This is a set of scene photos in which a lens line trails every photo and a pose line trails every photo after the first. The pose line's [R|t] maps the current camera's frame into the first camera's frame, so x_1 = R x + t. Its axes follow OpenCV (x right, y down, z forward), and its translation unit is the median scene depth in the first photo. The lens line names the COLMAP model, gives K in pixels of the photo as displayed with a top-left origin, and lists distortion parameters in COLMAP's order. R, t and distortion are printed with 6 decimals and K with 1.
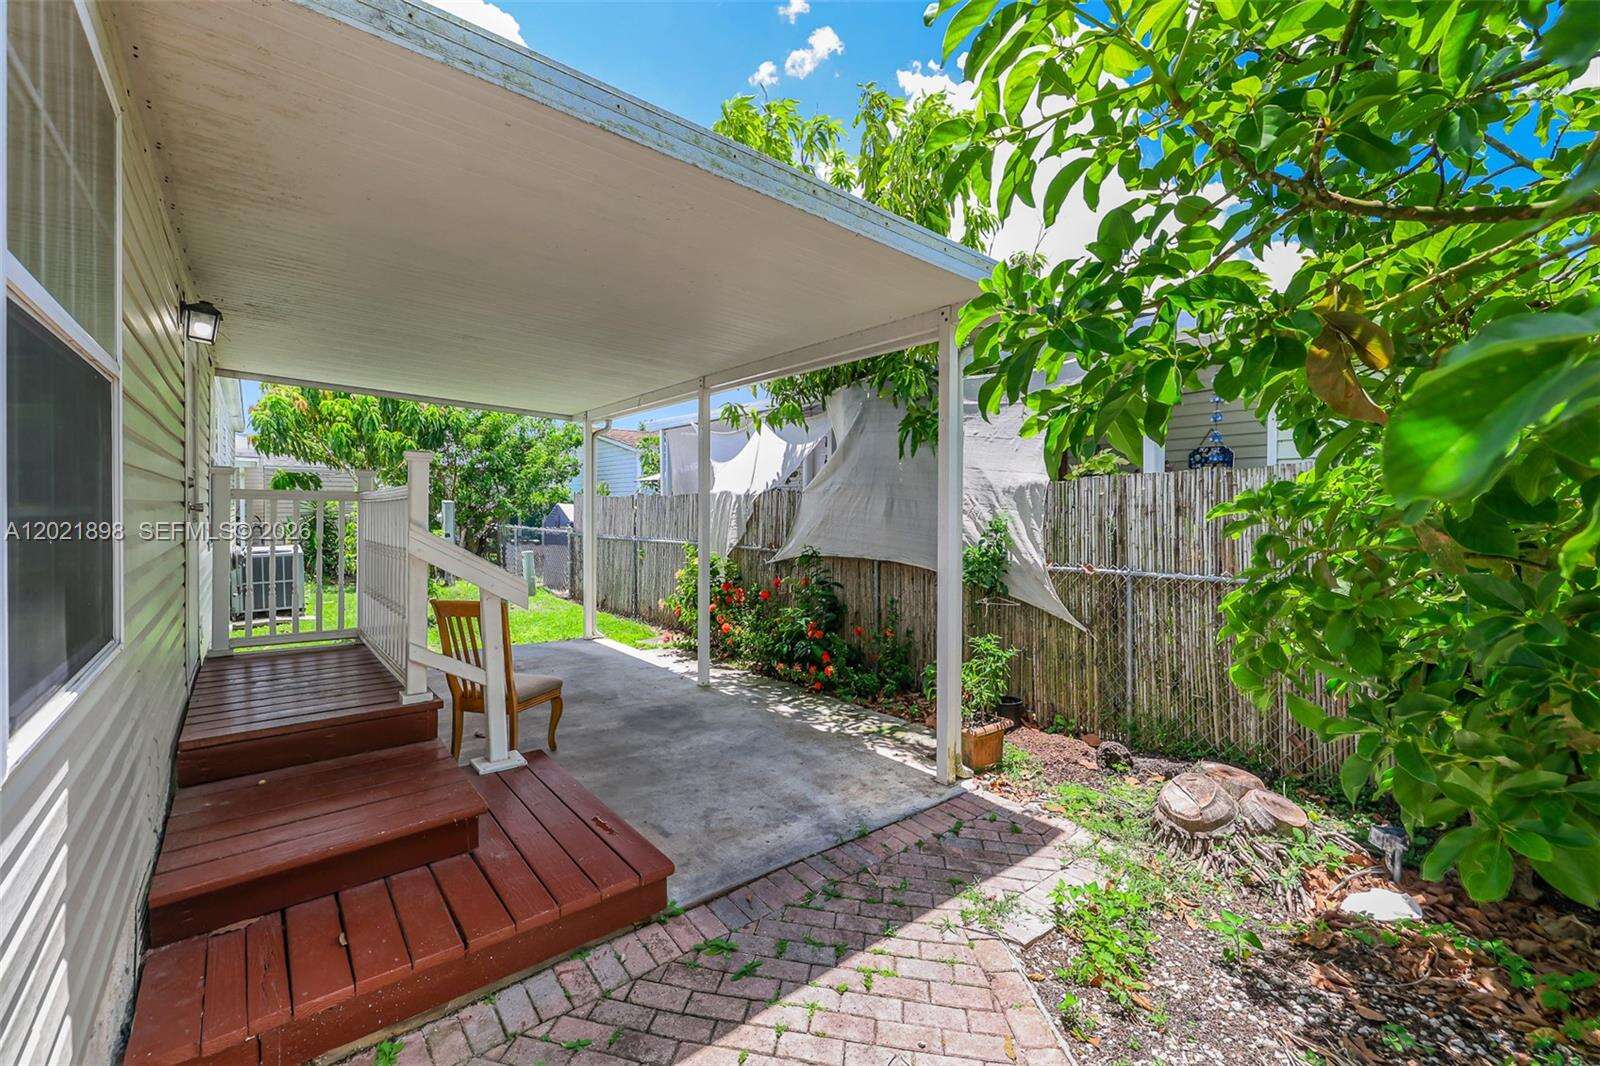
lens RADIAL K [[675.3, 0, 765.5], [0, 675.3, 504.8], [0, 0, 1]] dist [-0.001838, 0.000167]
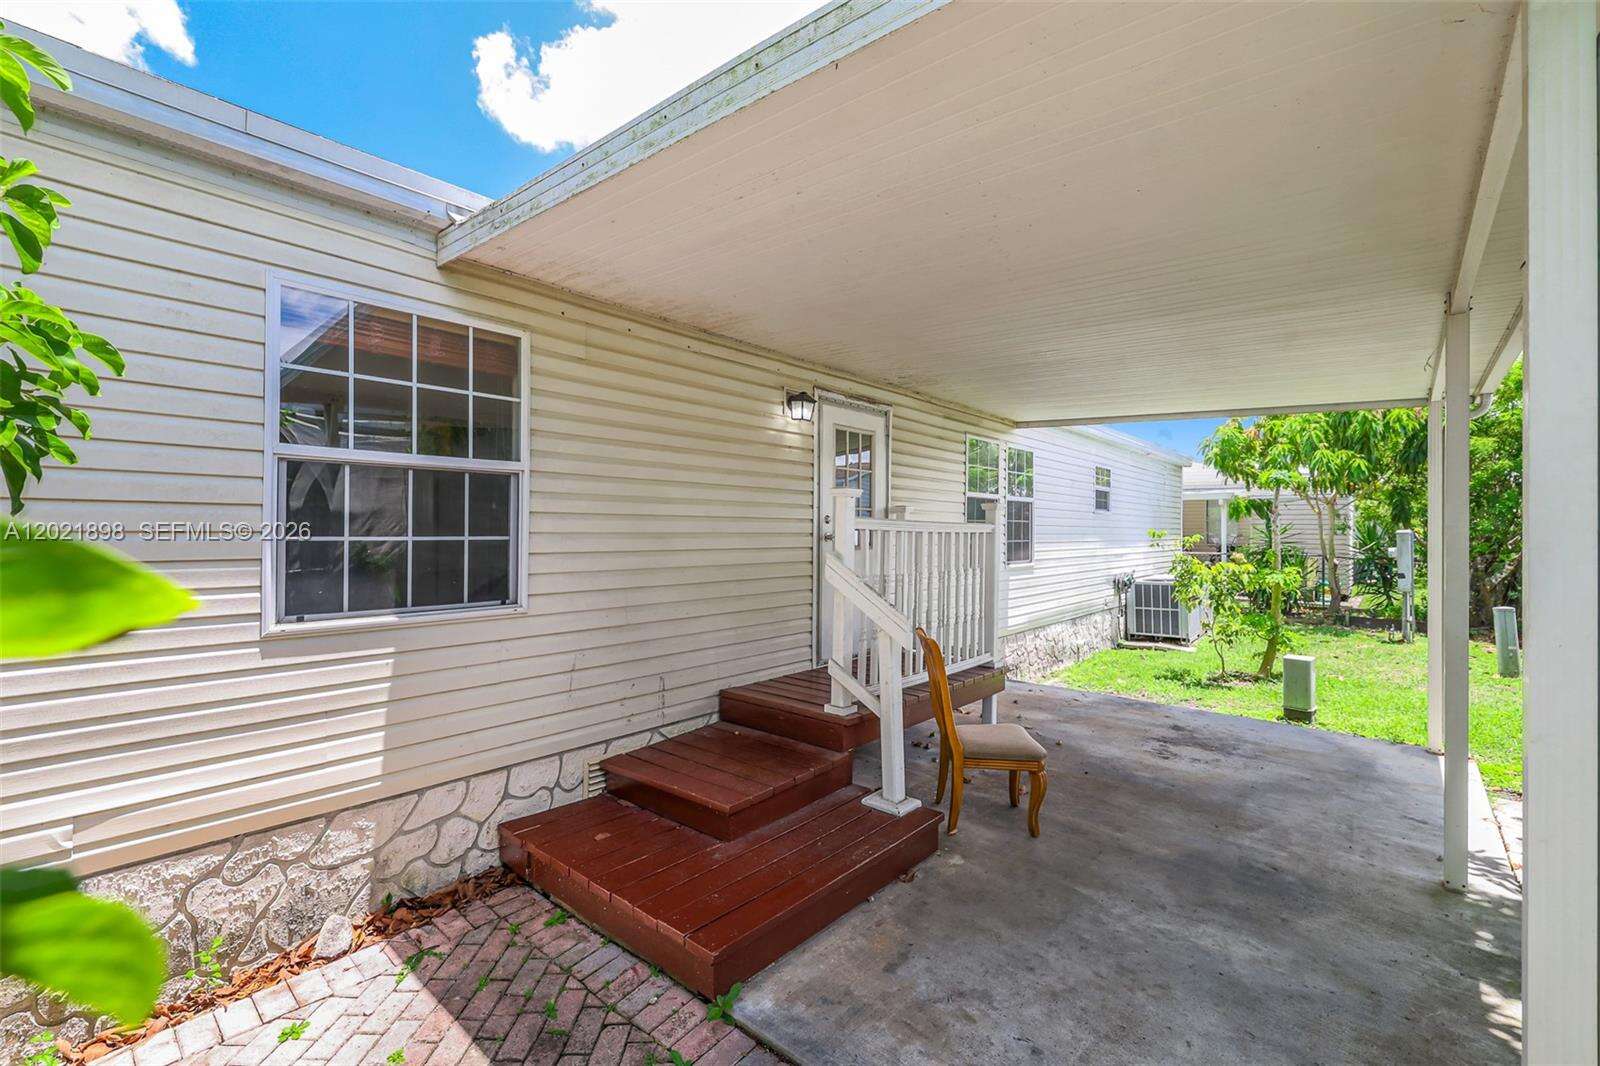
lens RADIAL K [[675.3, 0, 802.7], [0, 675.3, 531.2], [0, 0, 1]] dist [-0.001838, 0.000167]
pose [[0.203109, -0.001748, -0.979155, 0.411430], [-0.004458, 0.999986, -0.002710, -0.004395], [0.979146, 0.004915, 0.203098, 0.524369]]
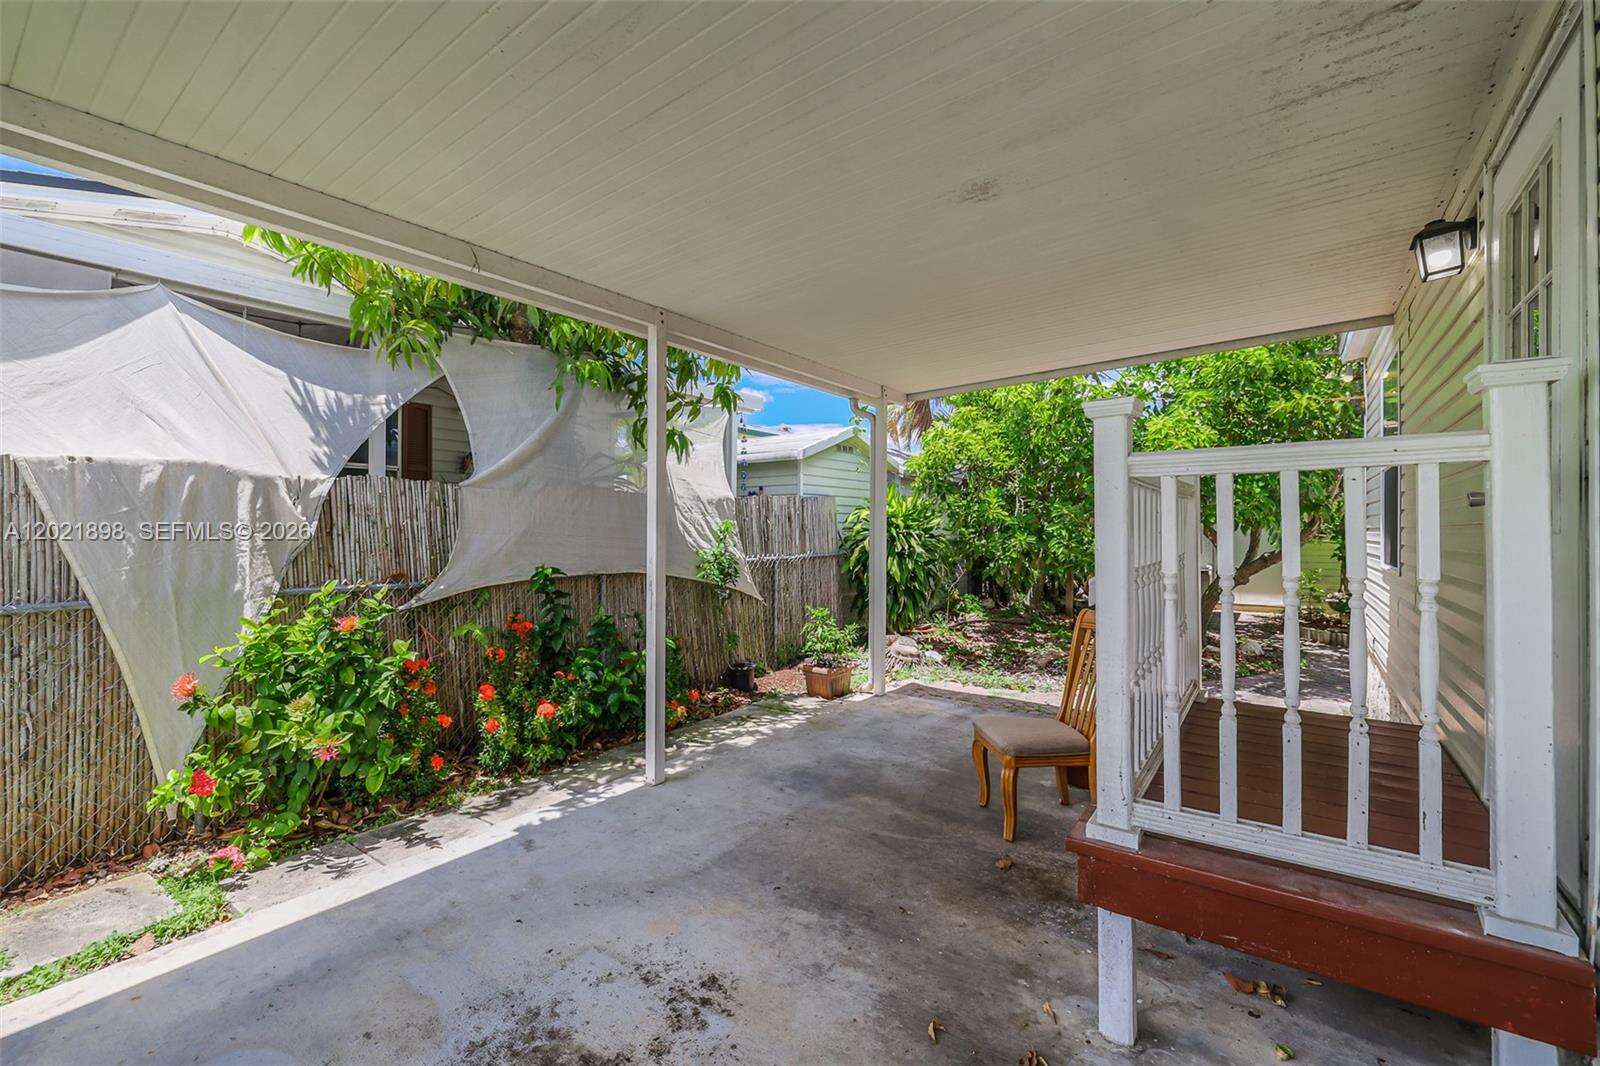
lens RADIAL K [[675.3, 0, 794.7], [0, 675.3, 528.8], [0, 0, 1]] dist [-0.001838, 0.000167]
pose [[-0.284272, -0.008734, 0.958704, -0.980904], [-0.012620, 0.999906, 0.005367, 0.021575], [-0.958661, -0.010573, -0.284355, 1.379579]]
